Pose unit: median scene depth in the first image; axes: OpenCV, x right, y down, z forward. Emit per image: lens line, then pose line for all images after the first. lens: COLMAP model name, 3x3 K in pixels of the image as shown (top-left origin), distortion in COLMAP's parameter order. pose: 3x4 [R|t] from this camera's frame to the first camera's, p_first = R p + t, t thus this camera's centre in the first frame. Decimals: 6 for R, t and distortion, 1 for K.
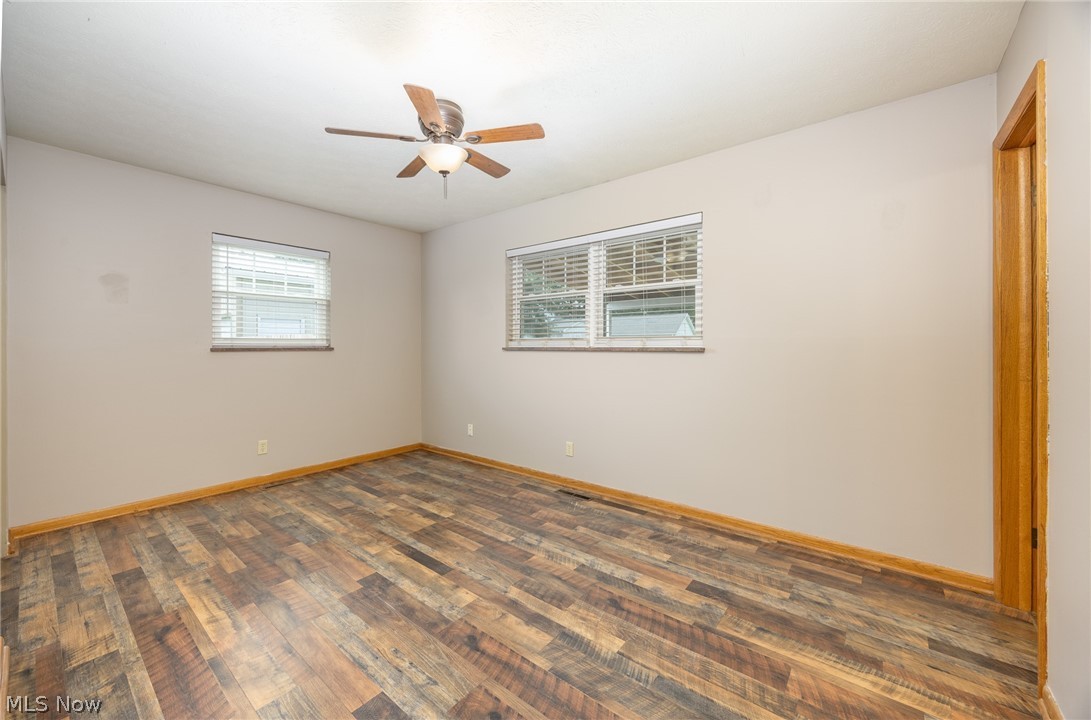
lens RADIAL K [[415.2, 0, 540.7], [0, 415.2, 350.1], [0, 0, 1]] dist [-0.016637, 0.000103]
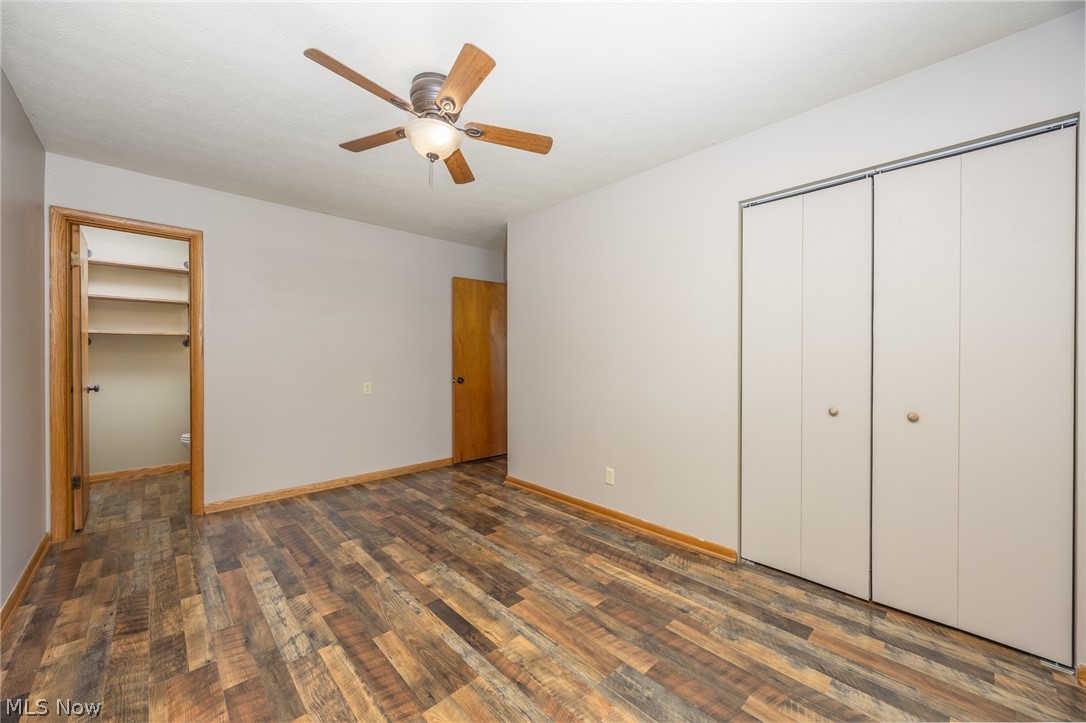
lens RADIAL K [[420.5, 0, 537.1], [0, 420.5, 358.2], [0, 0, 1]] dist [-0.001395, 0.000070]
pose [[-0.990345, -0.003026, 0.138588, -0.607198], [-0.000980, 0.999890, 0.014828, -0.026185], [-0.138618, 0.014549, -0.990239, 1.960312]]
